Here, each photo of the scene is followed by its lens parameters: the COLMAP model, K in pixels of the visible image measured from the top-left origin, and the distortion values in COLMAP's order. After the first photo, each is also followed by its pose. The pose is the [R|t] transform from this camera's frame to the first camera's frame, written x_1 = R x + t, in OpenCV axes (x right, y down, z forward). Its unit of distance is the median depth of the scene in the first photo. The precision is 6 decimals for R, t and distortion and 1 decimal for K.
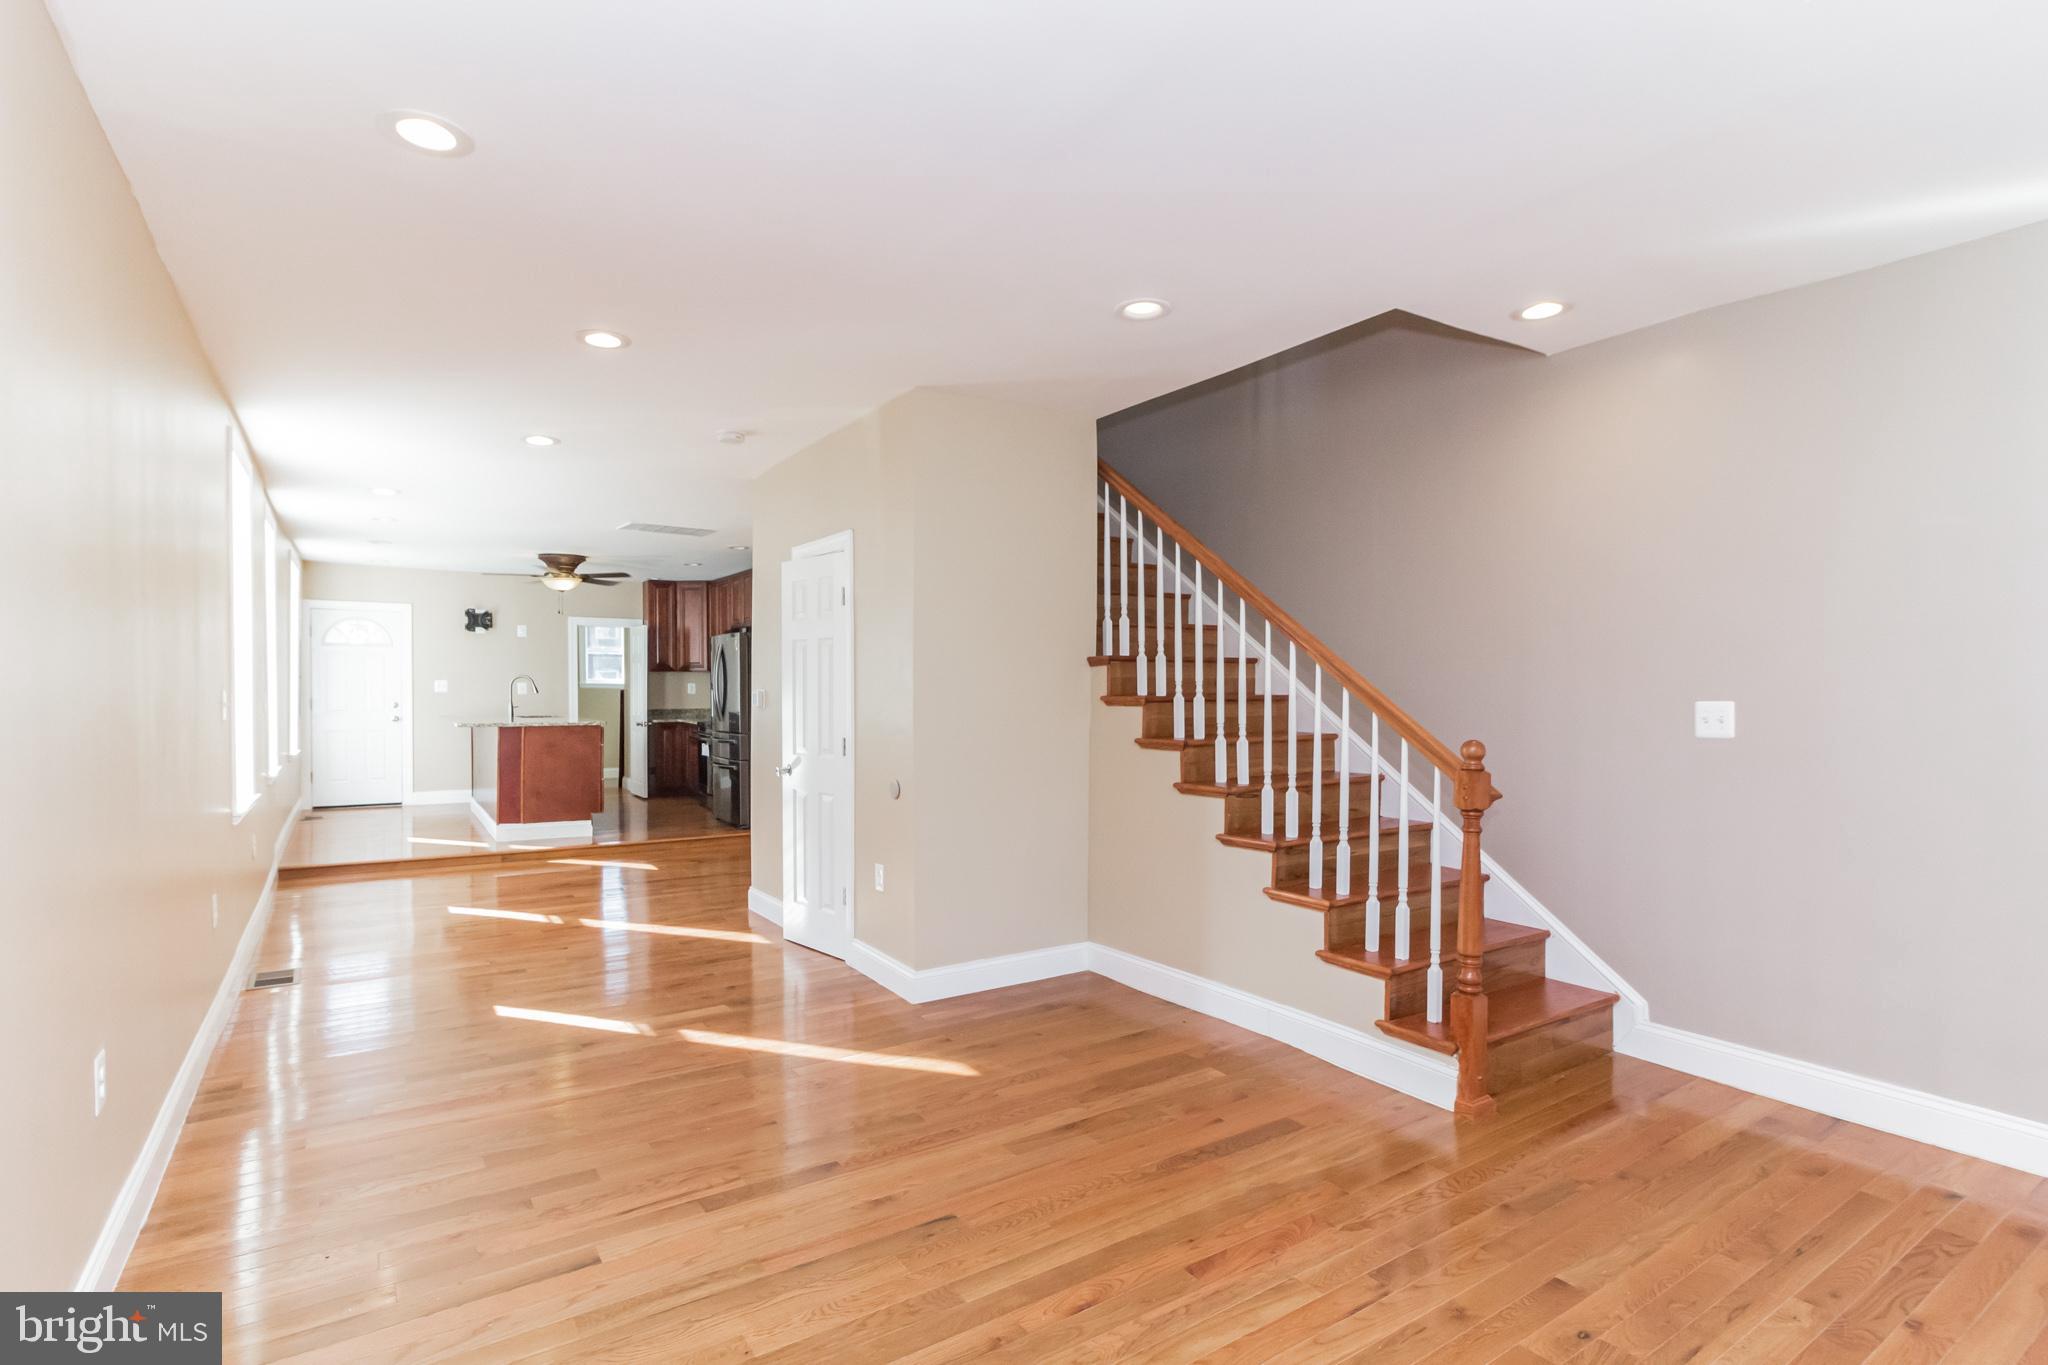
lens RADIAL K [[986.5, 0, 1019.5], [0, 986.5, 684.4], [0, 0, 1]] dist [0.016474, 0.000307]
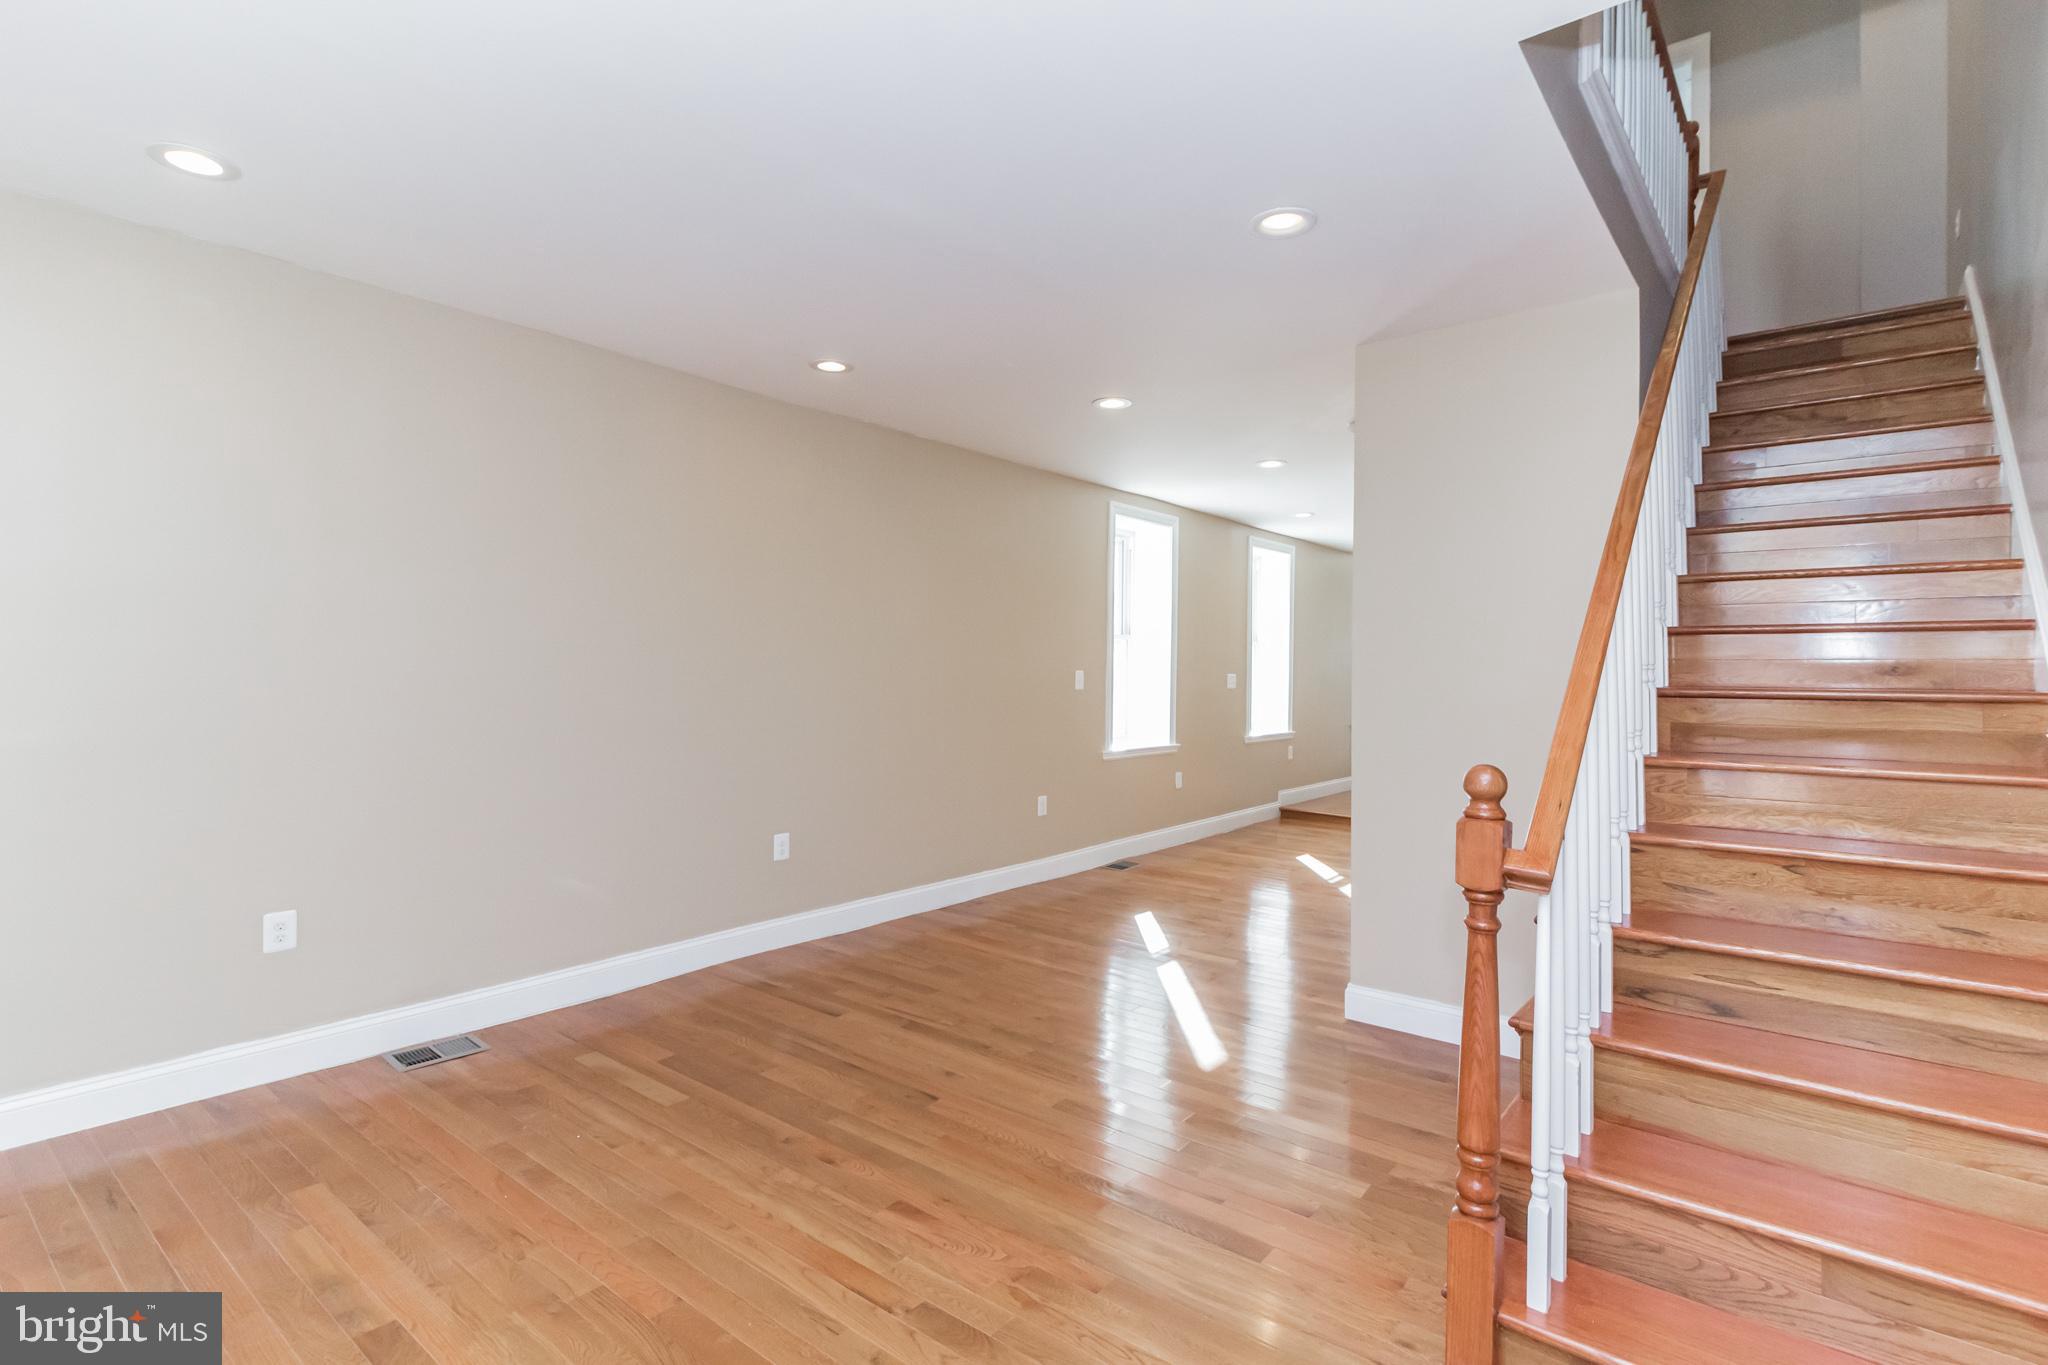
lens RADIAL K [[986.5, 0, 1019.5], [0, 986.5, 684.4], [0, 0, 1]] dist [0.016474, 0.000307]
pose [[0.286797, 0.005890, -0.957973, 0.912645], [0.003954, 0.999965, 0.007332, 0.007284], [0.957983, -0.005890, 0.286764, 0.595460]]
